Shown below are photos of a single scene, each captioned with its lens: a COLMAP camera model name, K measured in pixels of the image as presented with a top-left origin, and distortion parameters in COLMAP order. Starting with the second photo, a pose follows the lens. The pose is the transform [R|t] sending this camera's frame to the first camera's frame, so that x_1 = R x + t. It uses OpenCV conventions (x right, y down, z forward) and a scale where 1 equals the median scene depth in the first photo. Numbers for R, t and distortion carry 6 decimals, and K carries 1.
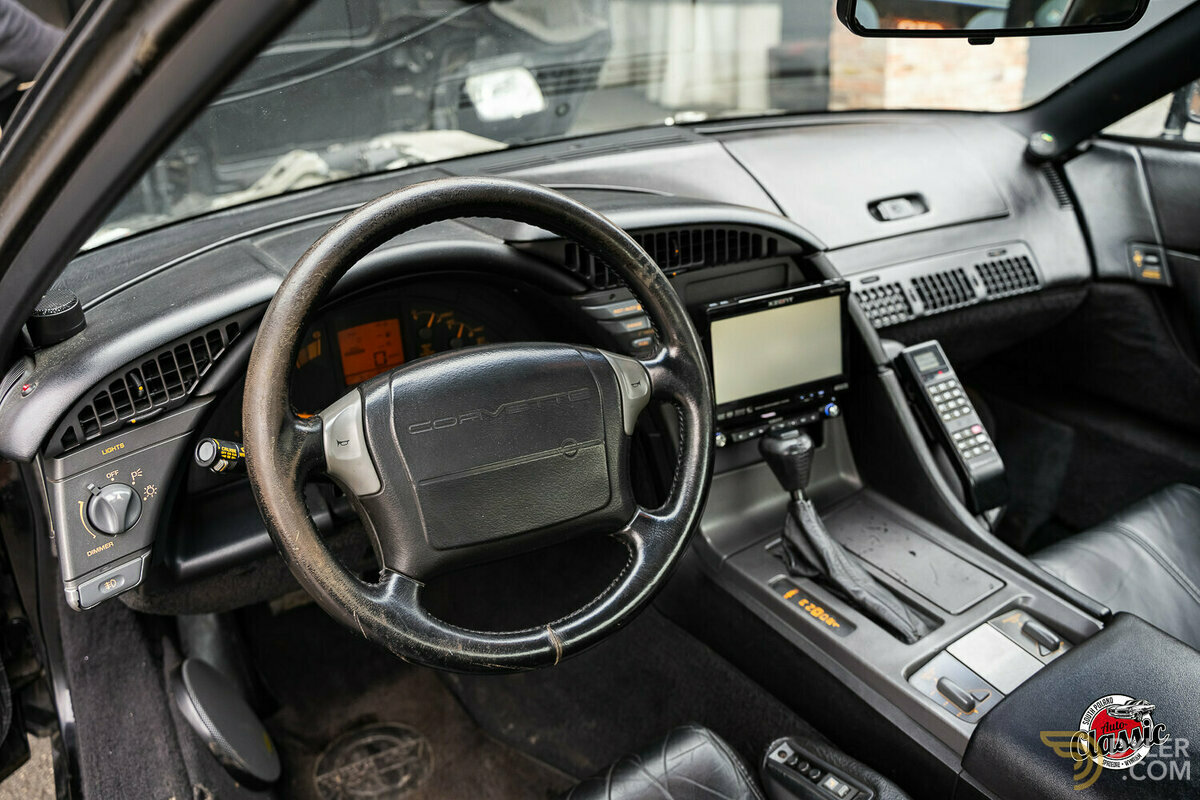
lens RADIAL K [[959.6, 0, 600.0], [0, 959.6, 400.0], [0, 0, 1]] dist [-0.094648, 0.002944]
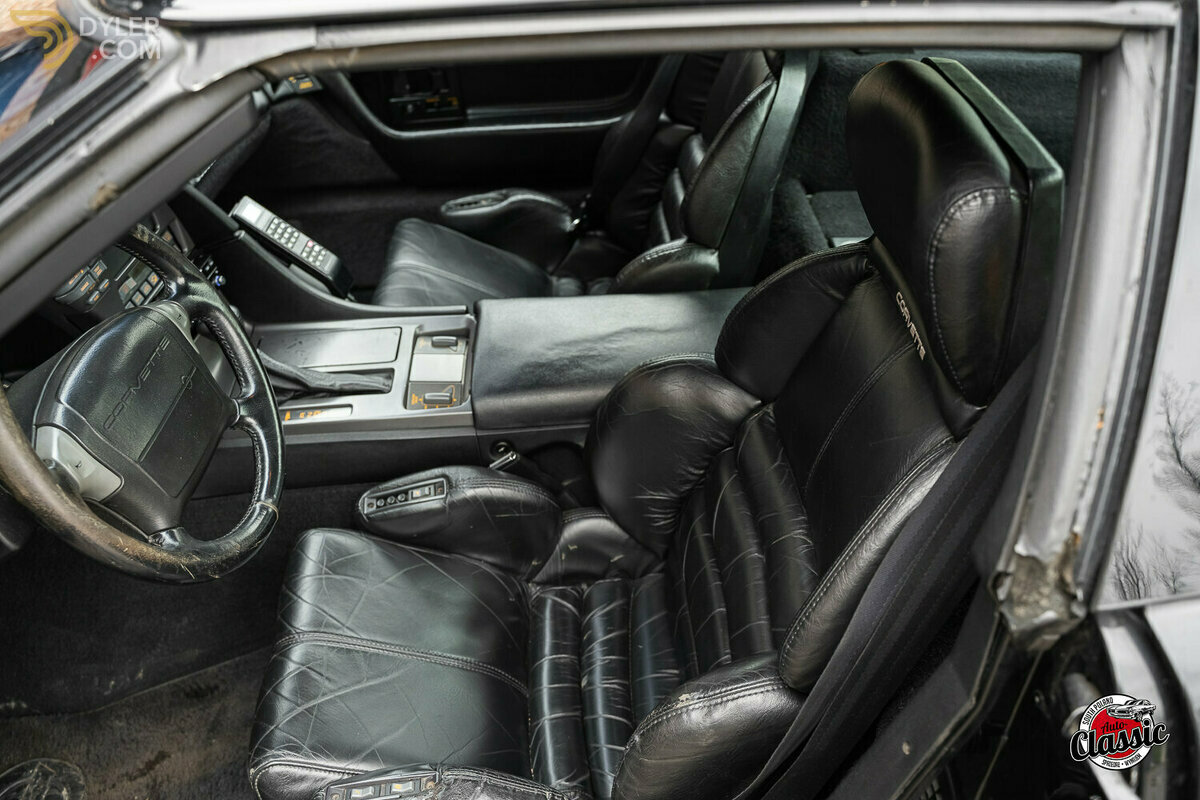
lens RADIAL K [[959.6, 0, 600.0], [0, 959.6, 400.0], [0, 0, 1]] dist [-0.094648, 0.002944]
pose [[0.497771, -0.529348, 0.687033, -0.425640], [0.383412, 0.844841, 0.373146, -0.123815], [-0.777958, 0.077676, 0.623496, -0.127157]]
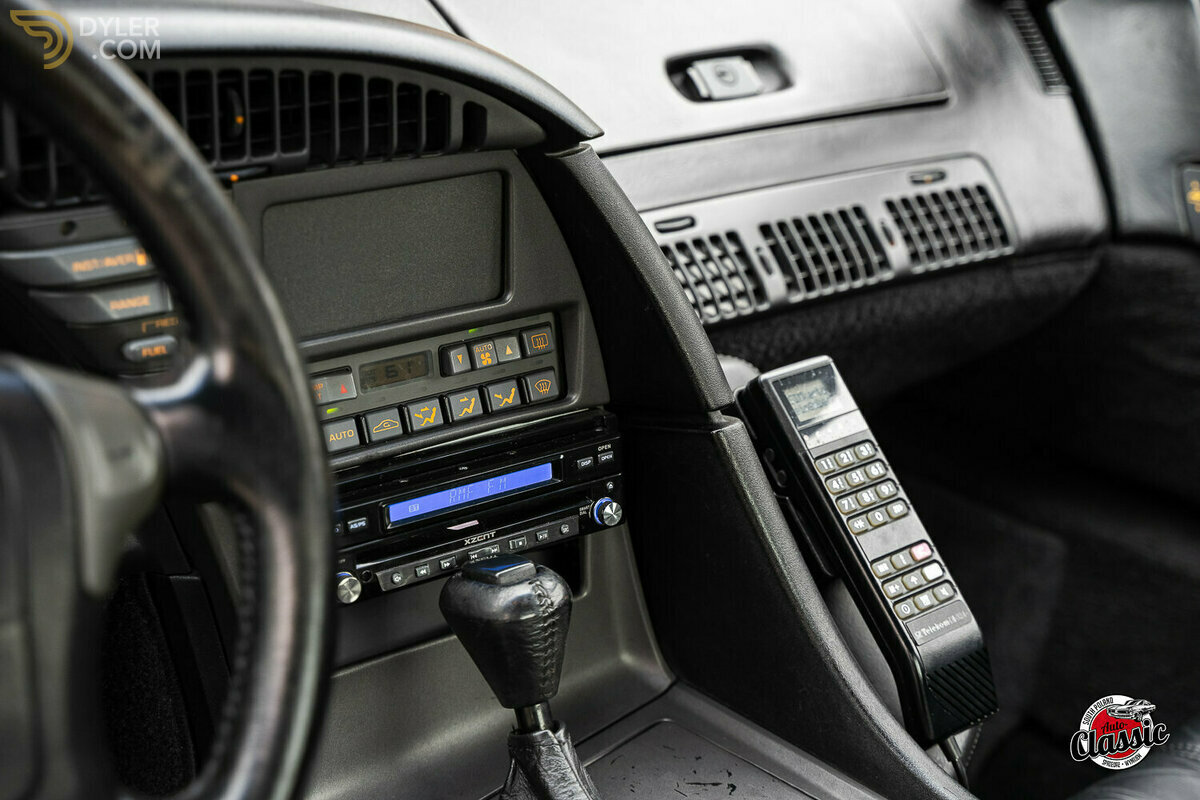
lens RADIAL K [[1762.5, 0, 600.0], [0, 1762.5, 400.0], [0, 0, 1]] dist [0.097655, 0.000686]
pose [[0.963715, 0.006030, 0.266866, 0.025120], [0.005907, 0.999018, -0.043906, -0.004935], [-0.266868, 0.043889, 0.962733, 0.224607]]
